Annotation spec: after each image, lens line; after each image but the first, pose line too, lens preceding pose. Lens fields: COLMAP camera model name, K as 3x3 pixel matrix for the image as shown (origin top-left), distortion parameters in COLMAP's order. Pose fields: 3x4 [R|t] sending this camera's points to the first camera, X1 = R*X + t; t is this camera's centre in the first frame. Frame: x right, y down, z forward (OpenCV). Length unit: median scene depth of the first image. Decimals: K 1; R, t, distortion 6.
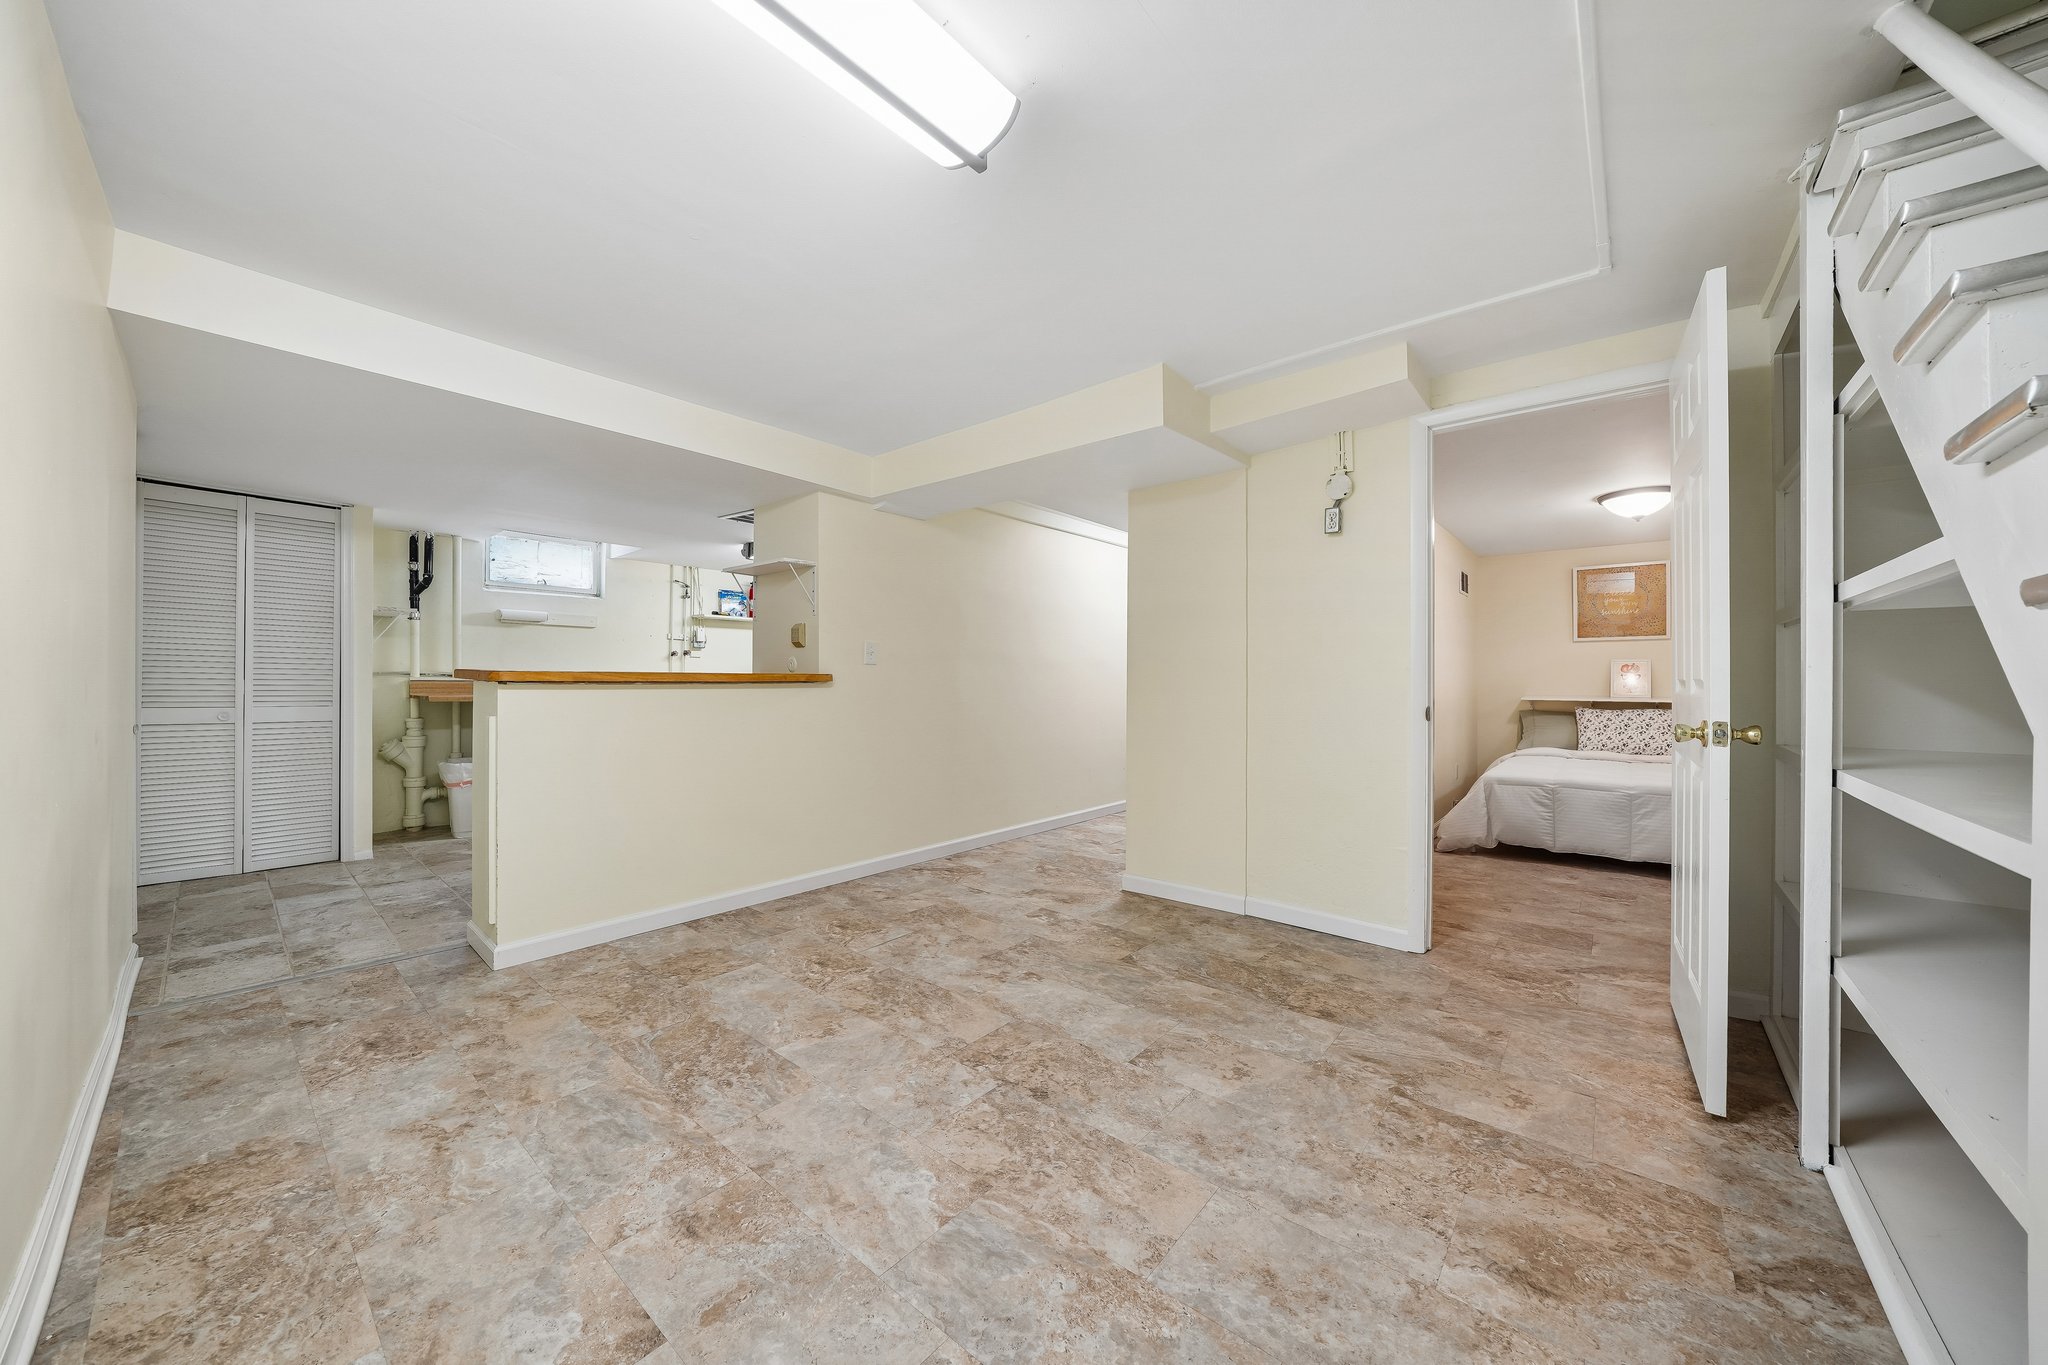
lens RADIAL K [[712.9, 0, 1022.1], [0, 712.9, 680.4], [0, 0, 1]] dist [-0.018666, 0.000971]
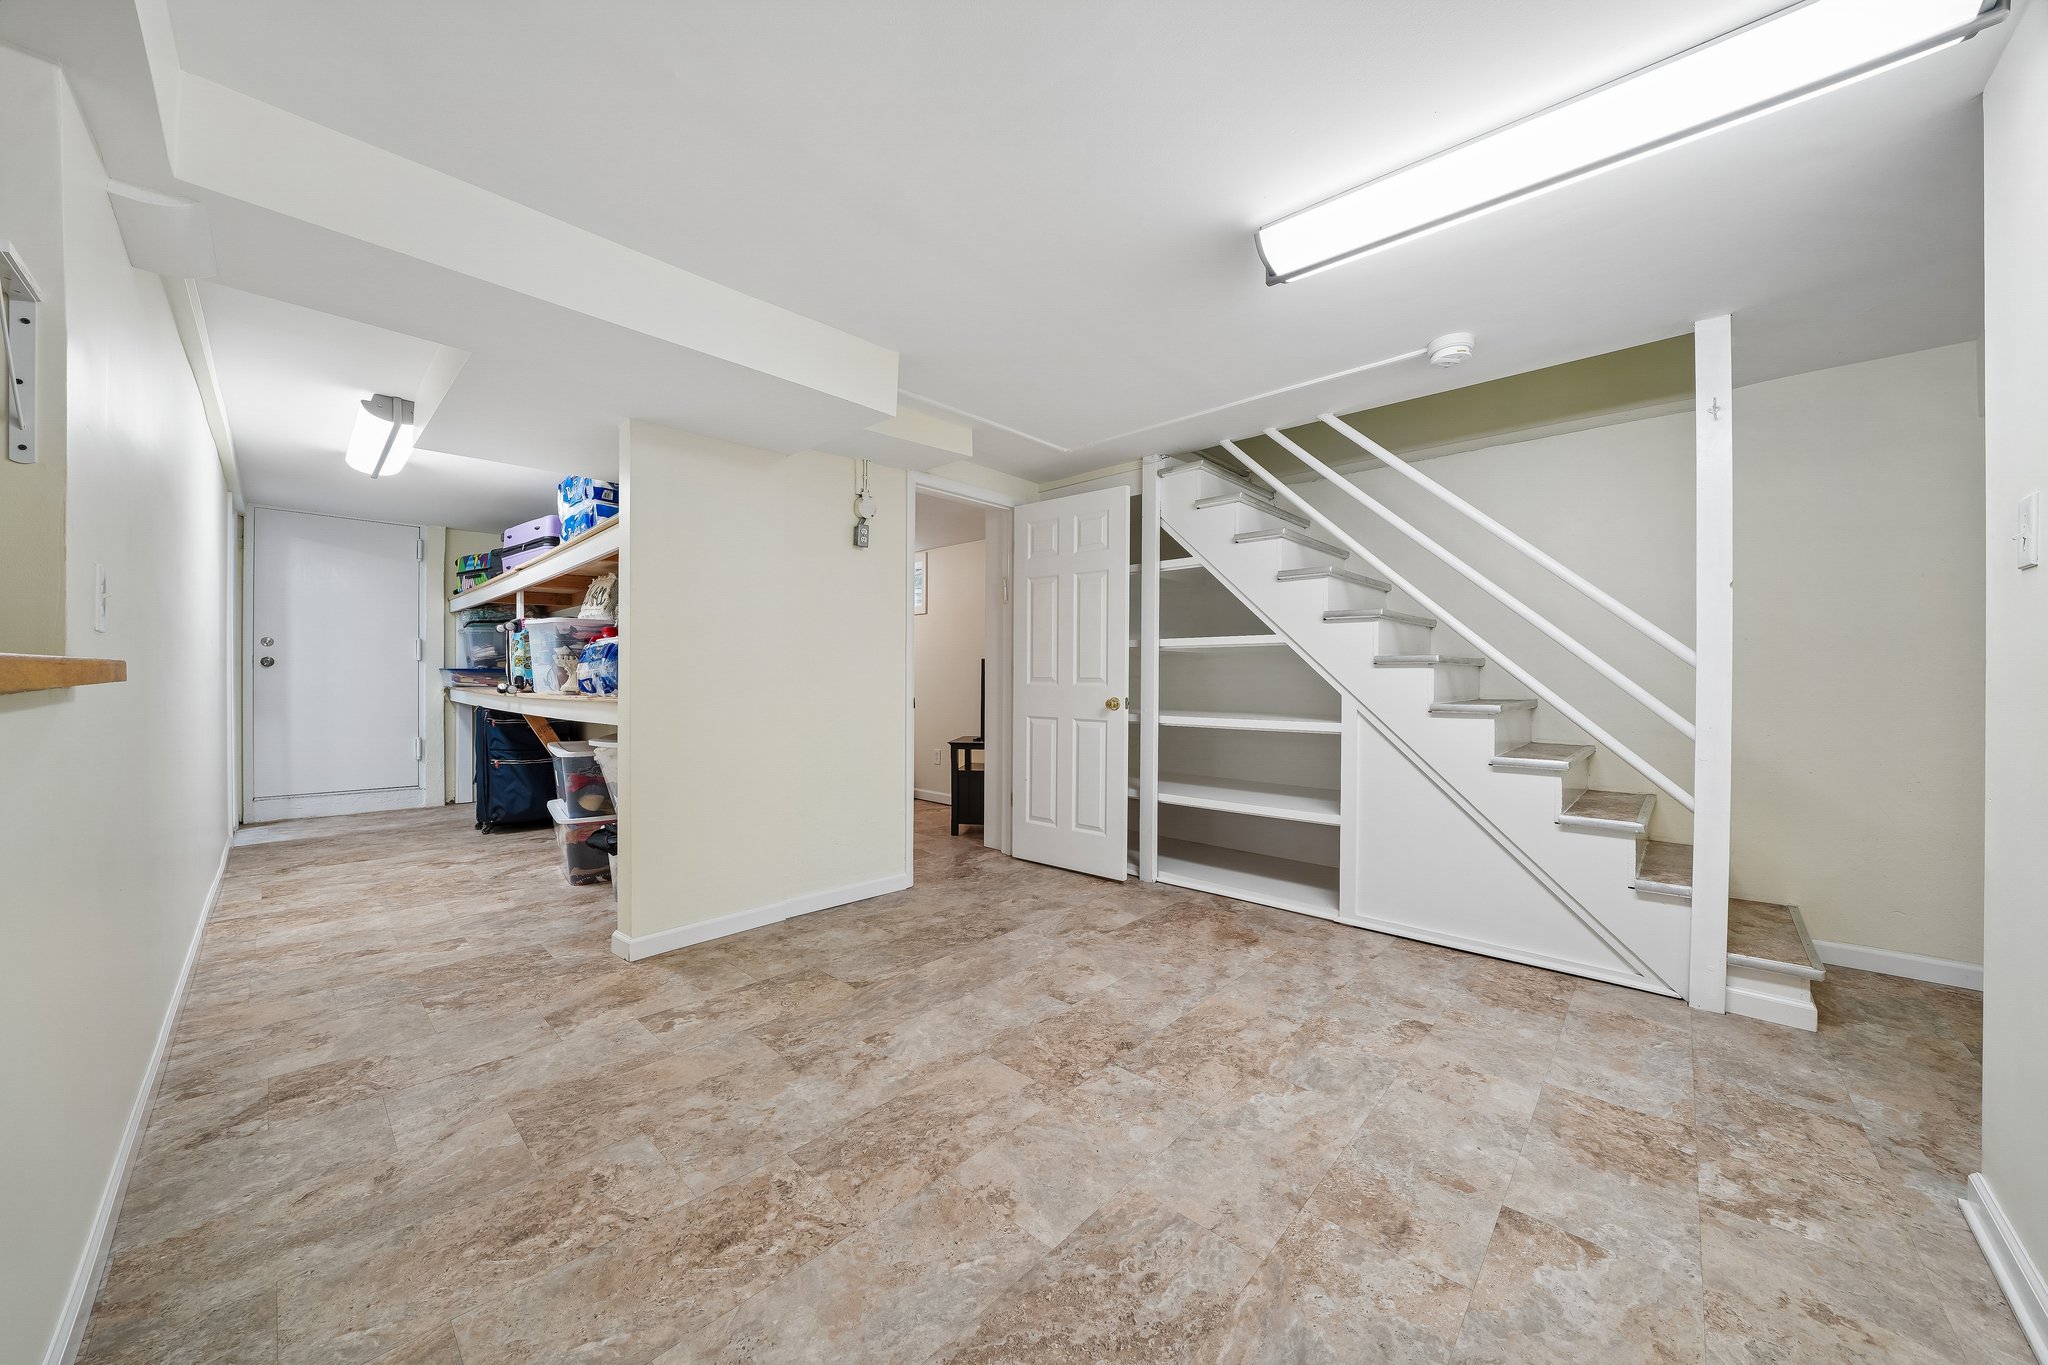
lens RADIAL K [[712.9, 0, 1017.3], [0, 712.9, 674.9], [0, 0, 1]] dist [-0.018666, 0.000971]
pose [[0.054032, -0.001019, 0.998539, -1.102282], [-0.008128, 0.999966, 0.001460, -0.012590], [-0.998506, -0.008195, 0.054022, 1.096931]]
